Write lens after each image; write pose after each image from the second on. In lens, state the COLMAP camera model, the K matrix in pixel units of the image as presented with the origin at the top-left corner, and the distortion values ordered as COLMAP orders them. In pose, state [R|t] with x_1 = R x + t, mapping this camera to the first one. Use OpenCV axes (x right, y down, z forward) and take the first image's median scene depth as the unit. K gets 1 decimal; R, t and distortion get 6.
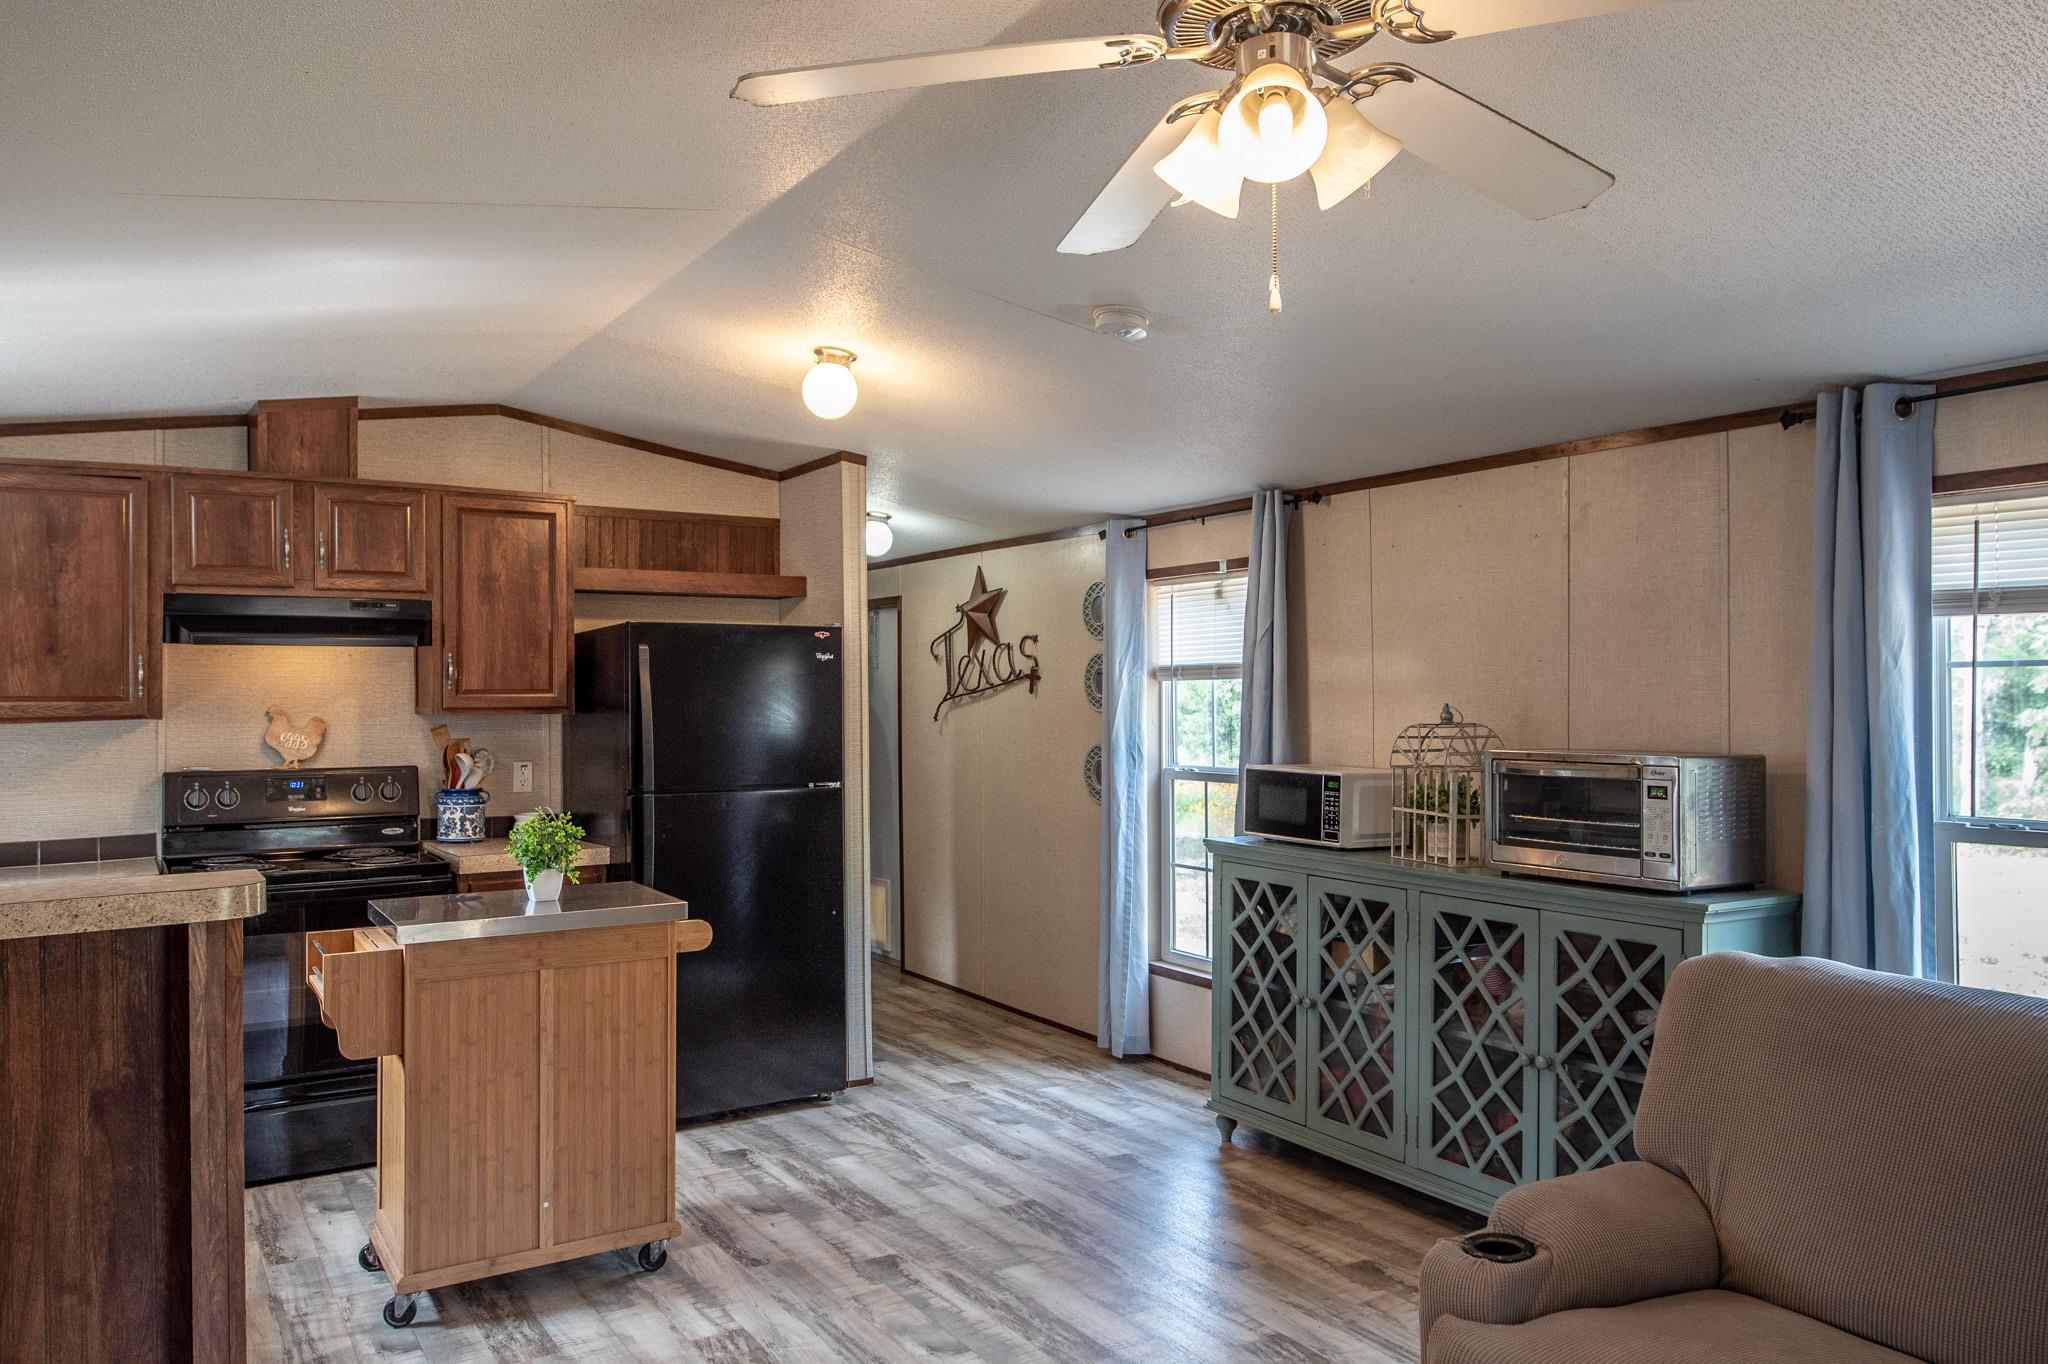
lens RADIAL K [[1430.8, 0, 1026.4], [0, 1430.8, 677.6], [0, 0, 1]] dist [-0.000080, -0.001011]
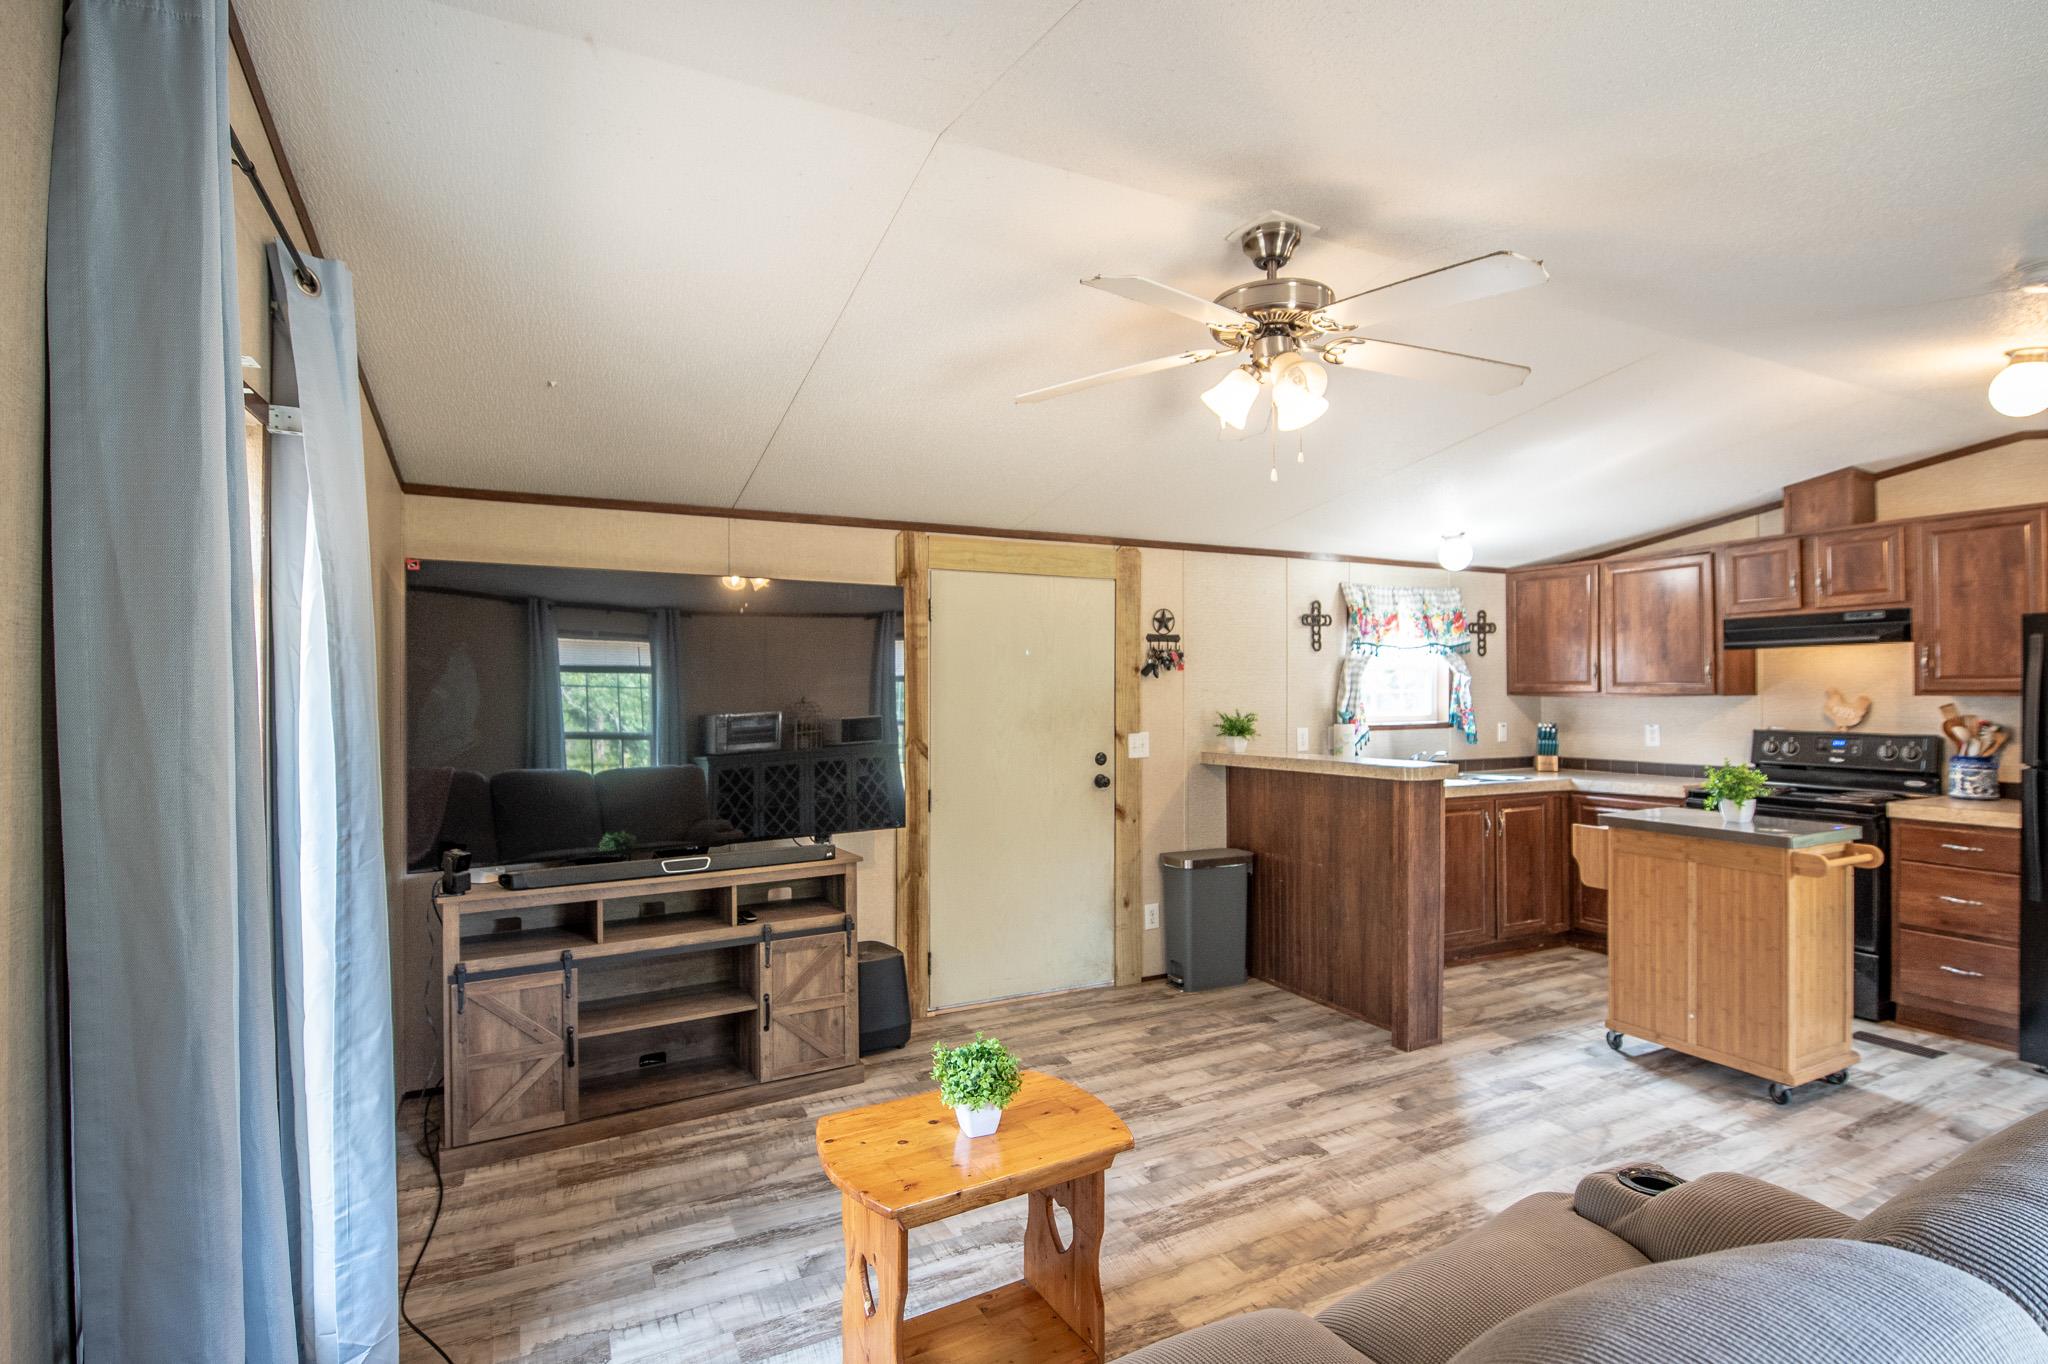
lens RADIAL K [[978.5, 0, 1028.5], [0, 978.5, 683.0], [0, 0, 1]] dist [-0.013113, -0.004031]
pose [[-0.110756, -0.001756, -0.993846, 0.581377], [0.016456, 0.999858, -0.003600, 0.004867], [0.993711, -0.016753, -0.110711, 0.317379]]
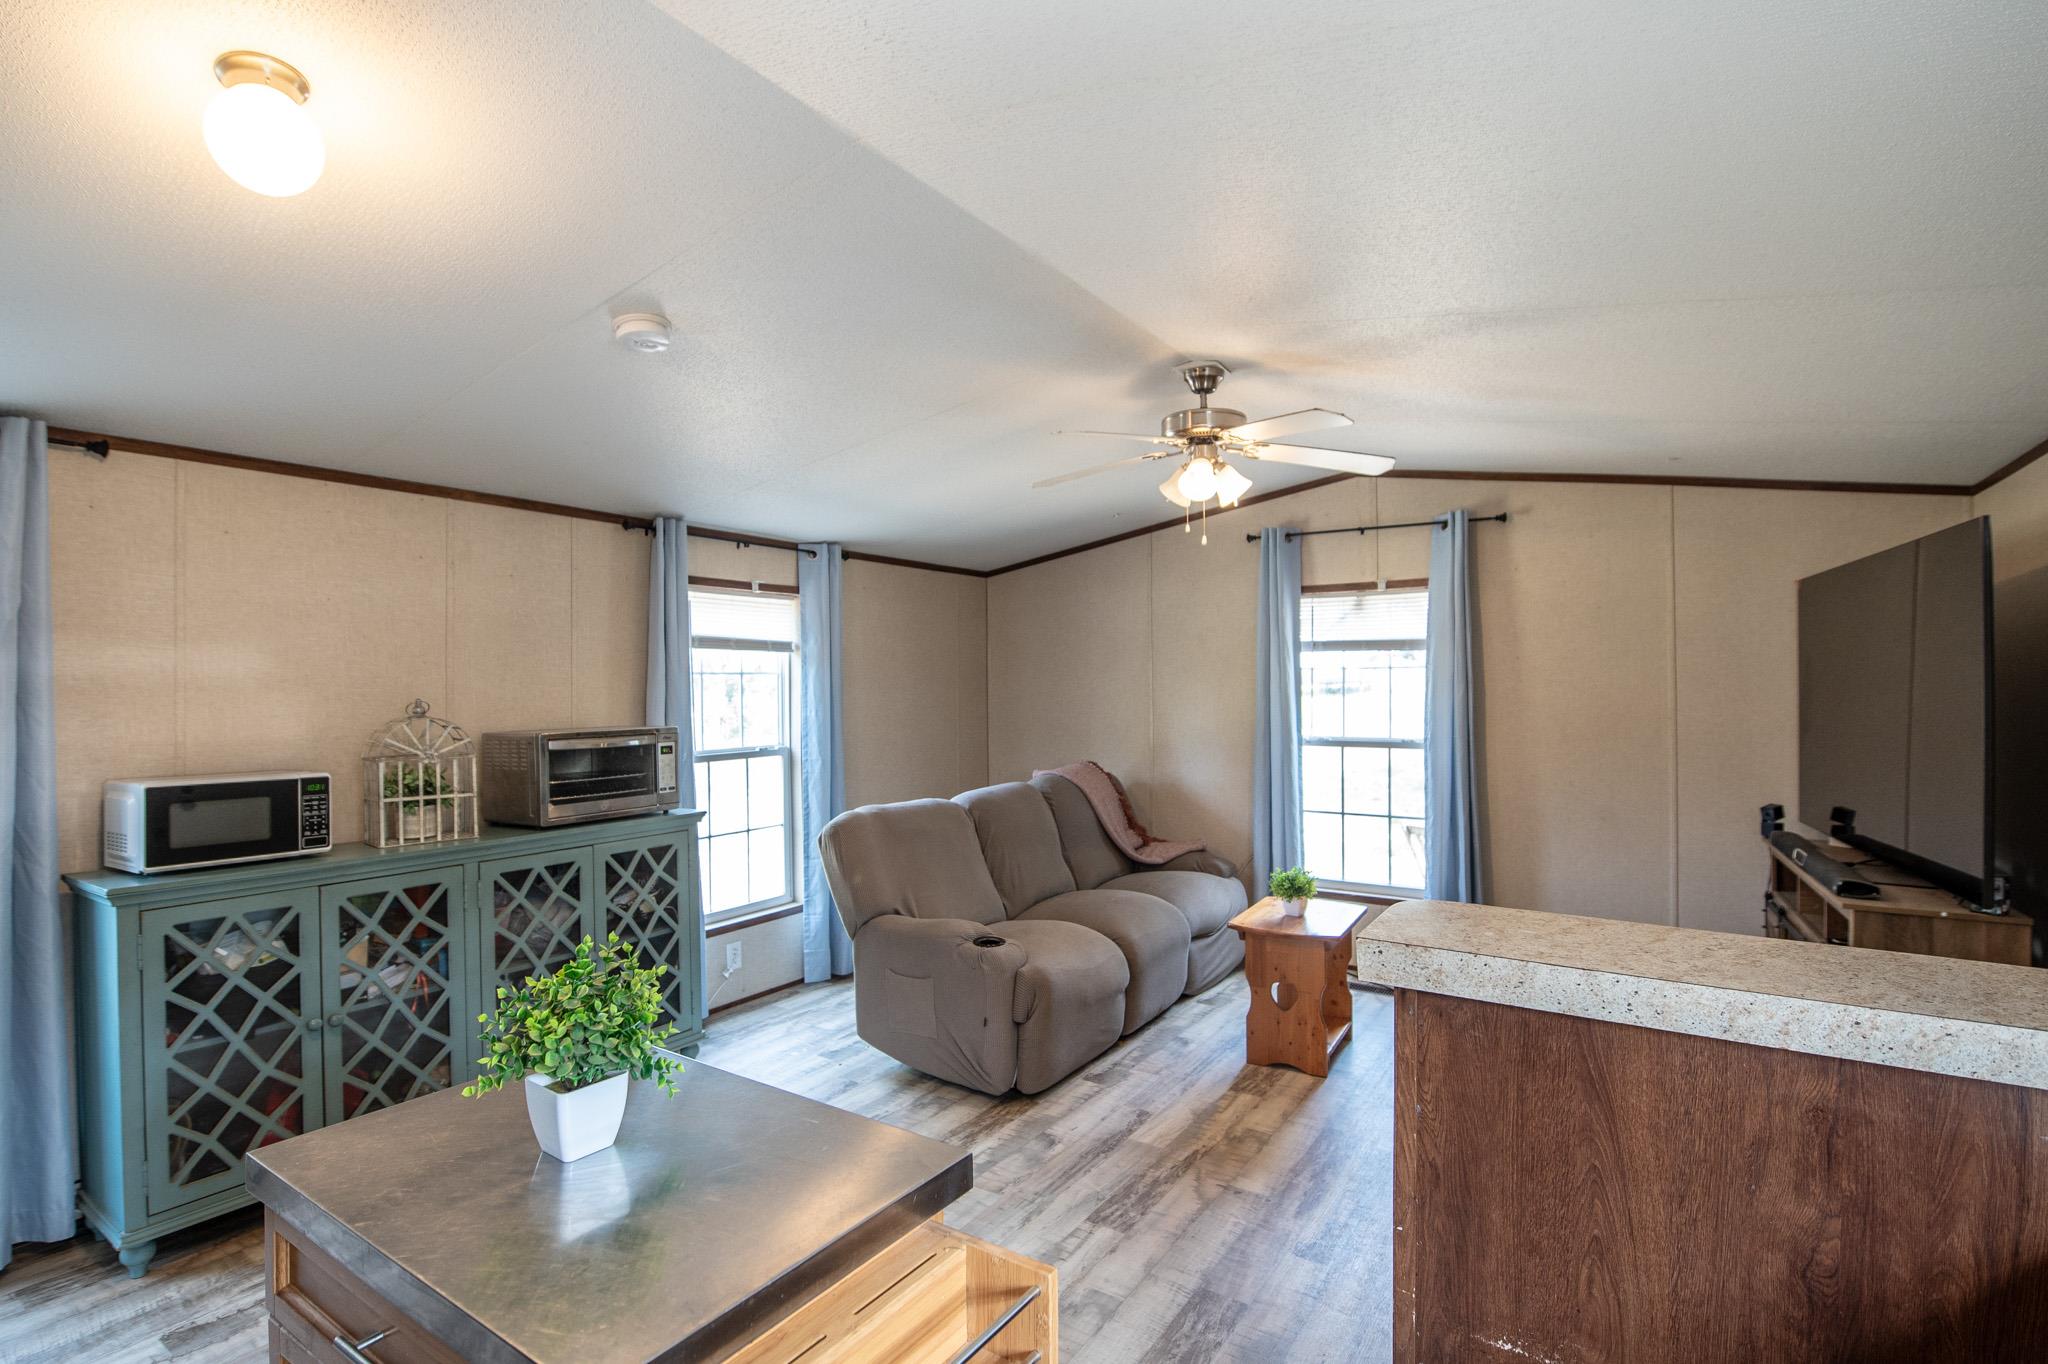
lens RADIAL K [[978.5, 0, 1028.5], [0, 978.5, 683.0], [0, 0, 1]] dist [-0.013113, -0.004031]
pose [[-0.401508, 0.006963, 0.915829, -0.542383], [-0.001224, 0.999966, -0.008139, 0.010268], [-0.915855, -0.004389, -0.401486, 0.798399]]
